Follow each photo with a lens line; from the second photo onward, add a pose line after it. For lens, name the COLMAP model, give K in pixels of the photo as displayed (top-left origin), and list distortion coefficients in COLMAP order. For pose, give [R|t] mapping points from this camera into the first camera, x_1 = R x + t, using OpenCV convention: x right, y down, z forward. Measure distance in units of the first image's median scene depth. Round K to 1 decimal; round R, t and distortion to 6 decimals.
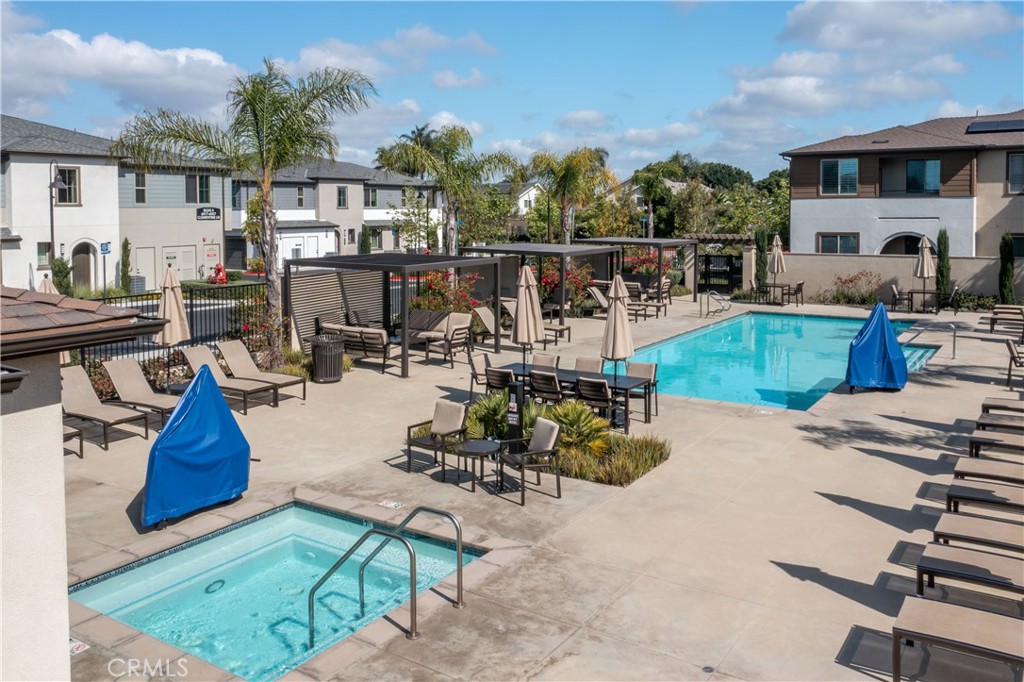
lens RADIAL K [[835.6, 0, 511.0], [0, 835.6, 252.4], [0, 0, 1]] dist [0.003762, 0.003596]
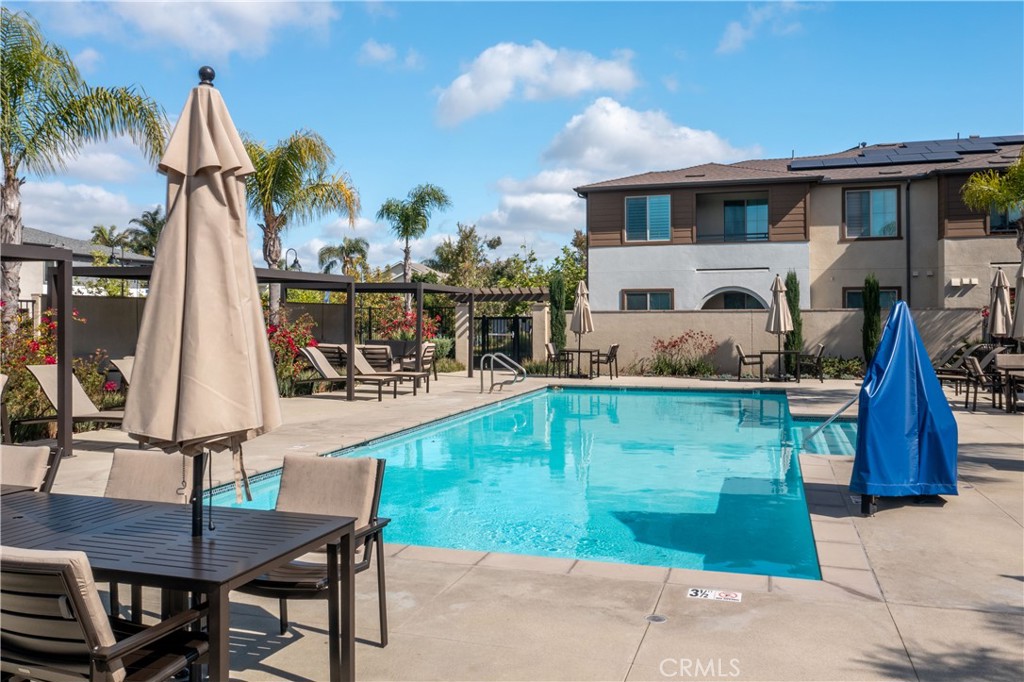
lens RADIAL K [[820.1, 0, 511.2], [0, 820.1, 329.4], [0, 0, 1]] dist [-0.007187, 0.001931]
pose [[0.961315, 0.003365, 0.275432, 0.063643], [0.007598, 0.999221, -0.038725, 0.045936], [-0.275348, 0.039320, 0.960540, 0.328671]]
